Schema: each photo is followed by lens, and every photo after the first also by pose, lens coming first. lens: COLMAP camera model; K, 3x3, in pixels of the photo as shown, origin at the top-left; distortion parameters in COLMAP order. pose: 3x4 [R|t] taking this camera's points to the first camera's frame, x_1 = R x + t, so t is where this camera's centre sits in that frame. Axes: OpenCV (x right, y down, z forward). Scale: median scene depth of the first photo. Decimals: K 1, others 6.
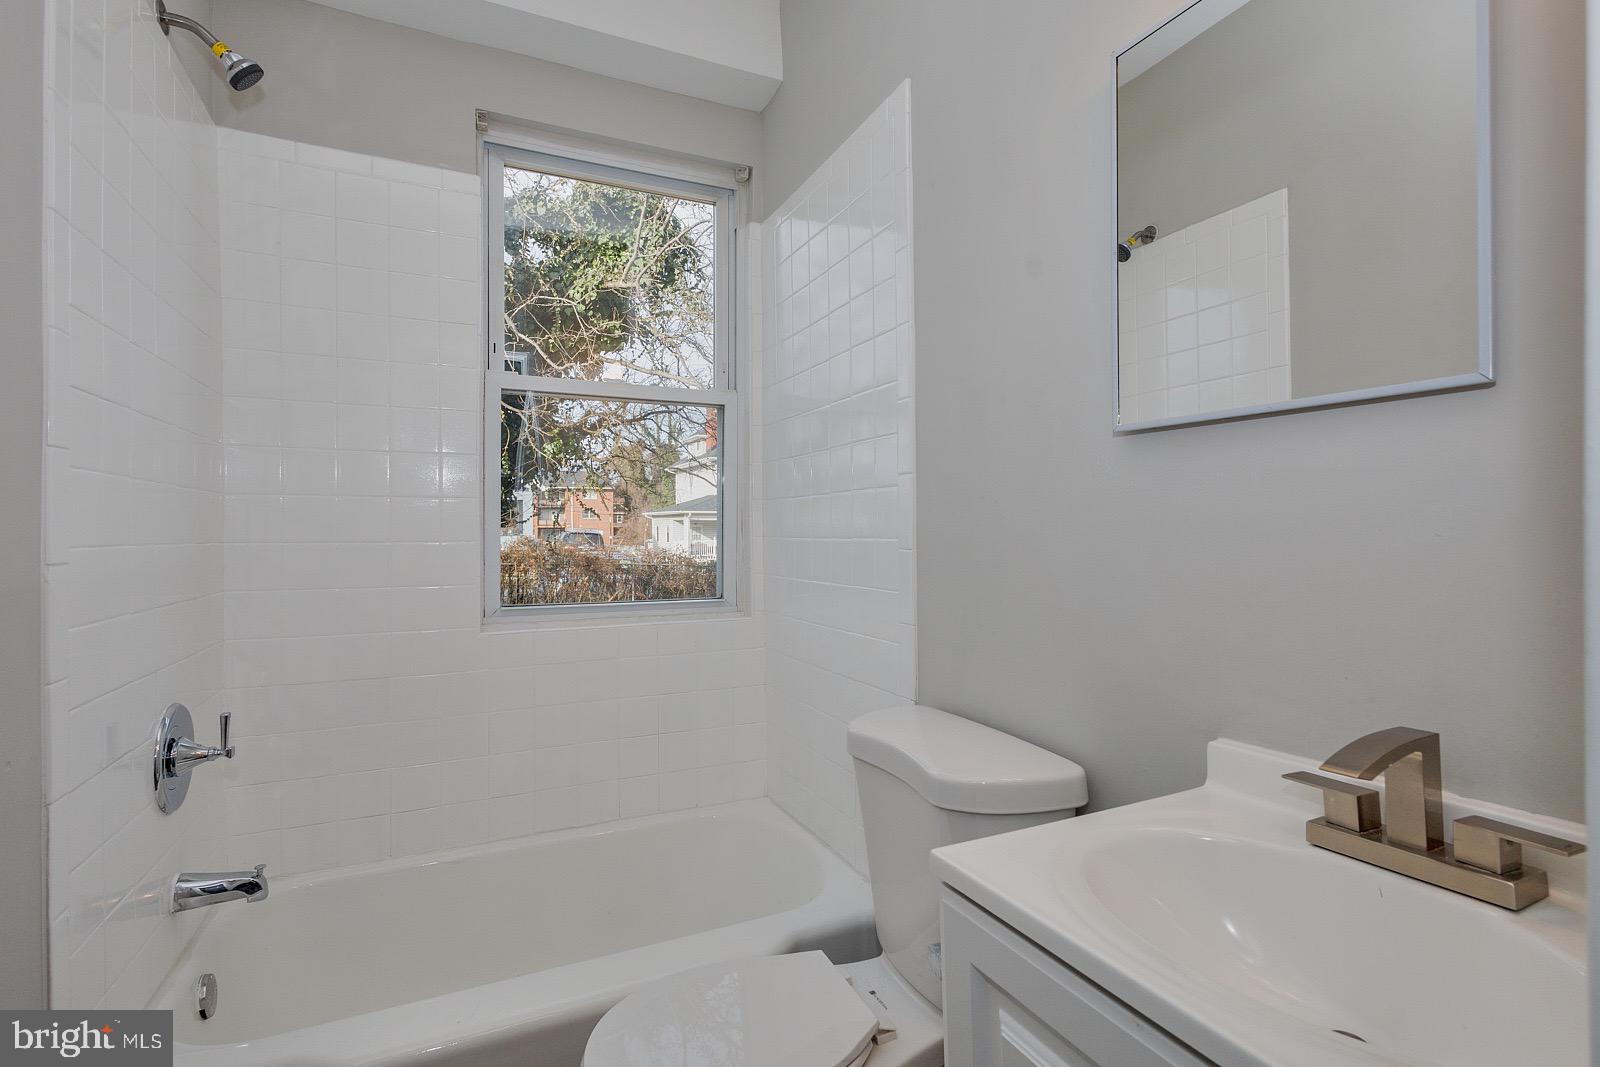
lens RADIAL K [[765.9, 0, 798.8], [0, 765.9, 525.4], [0, 0, 1]] dist [0.006100, 0.001966]
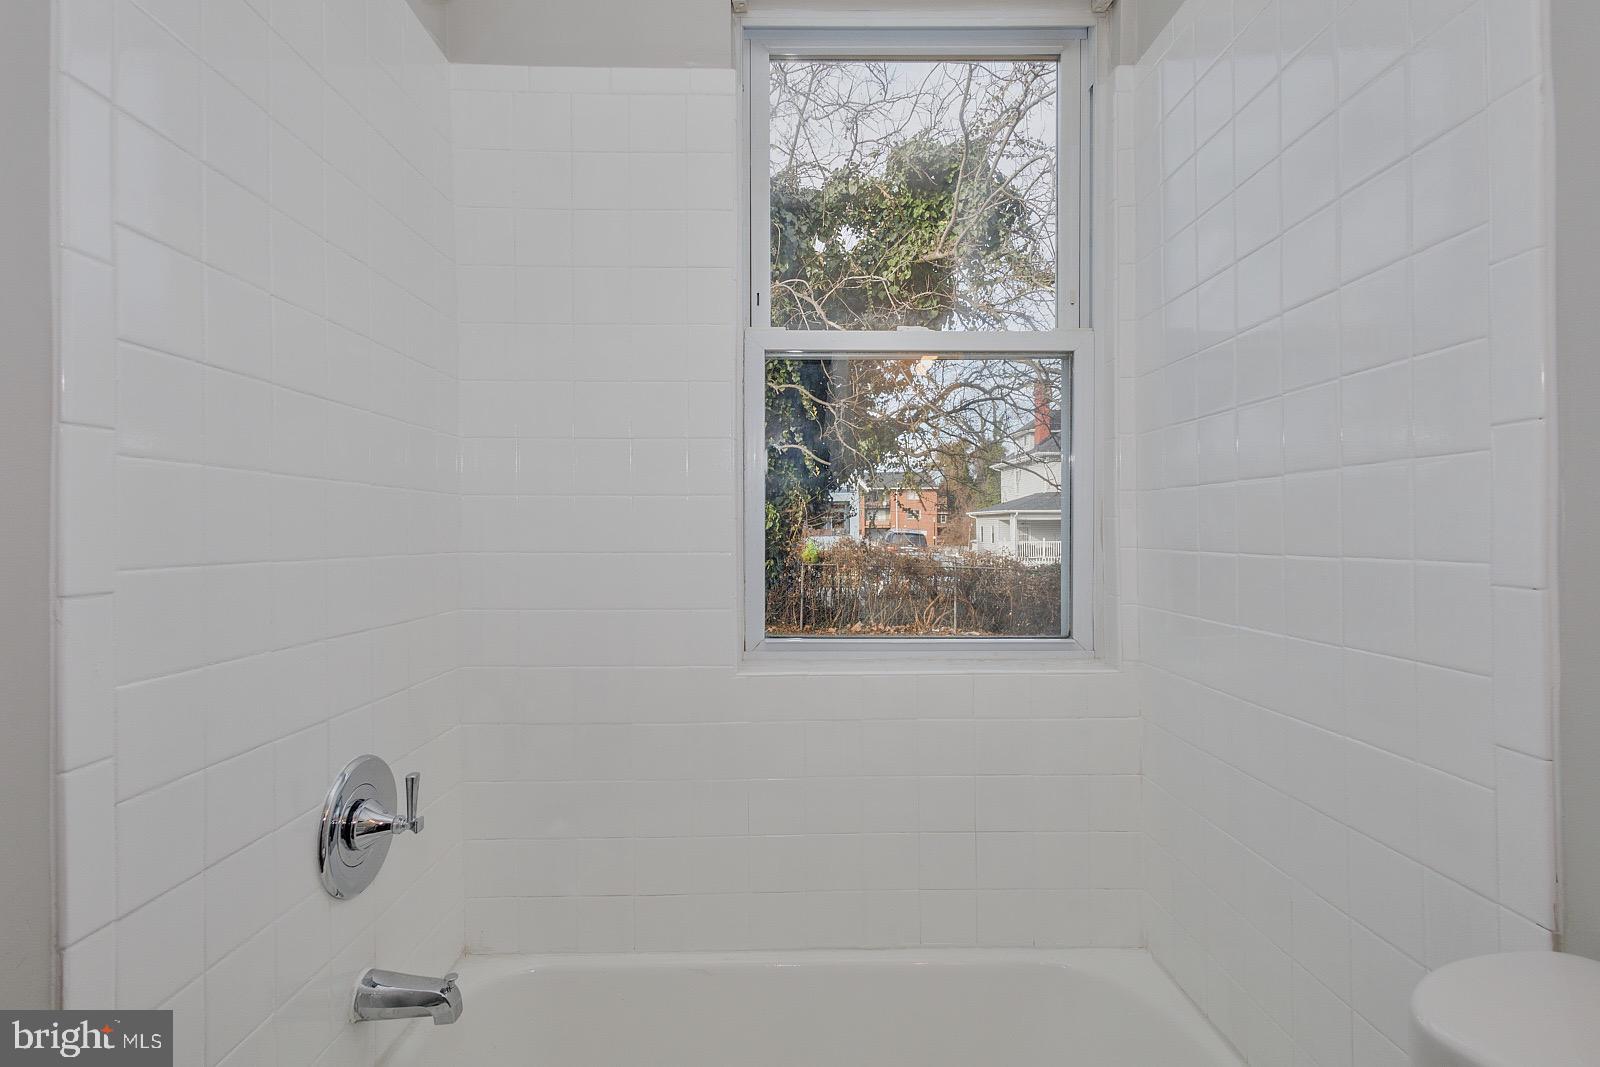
lens RADIAL K [[765.9, 0, 796.6], [0, 765.9, 523.8], [0, 0, 1]] dist [0.006100, 0.001966]
pose [[0.912883, -0.002621, -0.408213, -0.017997], [0.001796, 0.999995, -0.002404, -0.001891], [0.408217, 0.001462, 0.912884, 0.115062]]
